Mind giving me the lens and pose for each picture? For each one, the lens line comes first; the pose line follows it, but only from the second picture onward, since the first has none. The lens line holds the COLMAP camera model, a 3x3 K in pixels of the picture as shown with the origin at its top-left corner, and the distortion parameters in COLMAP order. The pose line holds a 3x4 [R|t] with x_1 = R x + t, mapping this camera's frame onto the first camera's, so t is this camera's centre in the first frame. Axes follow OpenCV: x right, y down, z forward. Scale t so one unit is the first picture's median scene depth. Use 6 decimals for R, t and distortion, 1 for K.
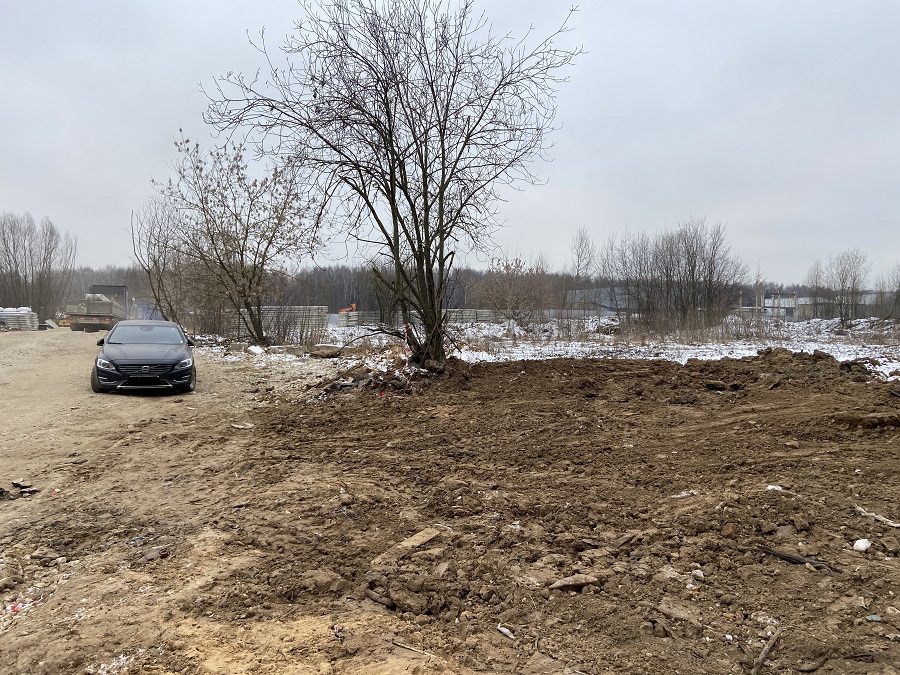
lens RADIAL K [[665.7, 0, 454.9], [0, 665.7, 333.8], [0, 0, 1]] dist [0.102758, -0.122856]
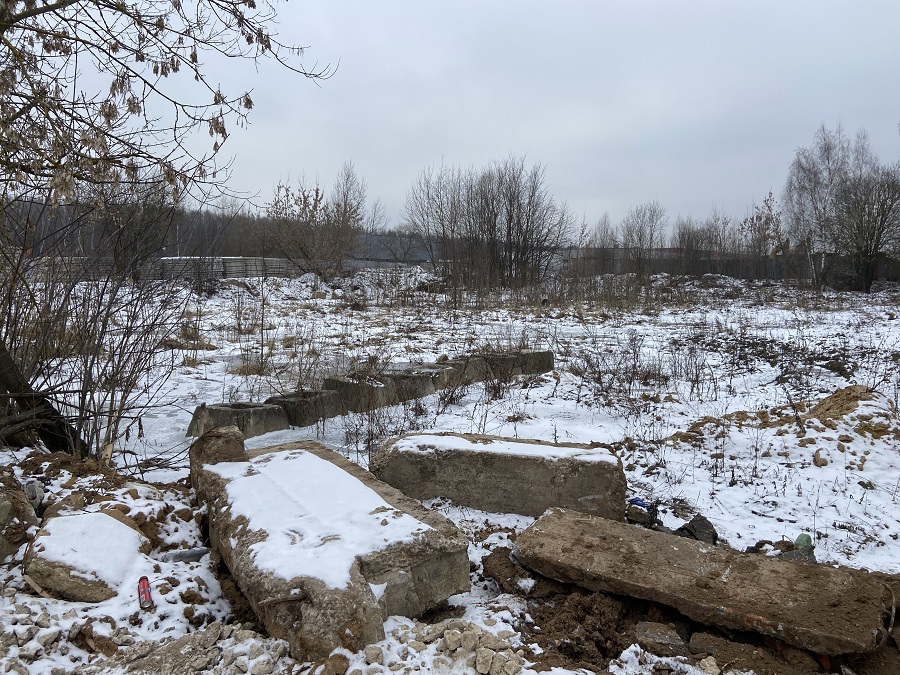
lens RADIAL K [[665.7, 0, 451.2], [0, 665.7, 334.6], [0, 0, 1]] dist [0.102758, -0.122856]
pose [[0.914547, -0.027902, 0.403517, -0.068806], [-0.003394, 0.997053, 0.076636, -0.009208], [-0.404466, -0.071456, 0.911757, 0.232601]]
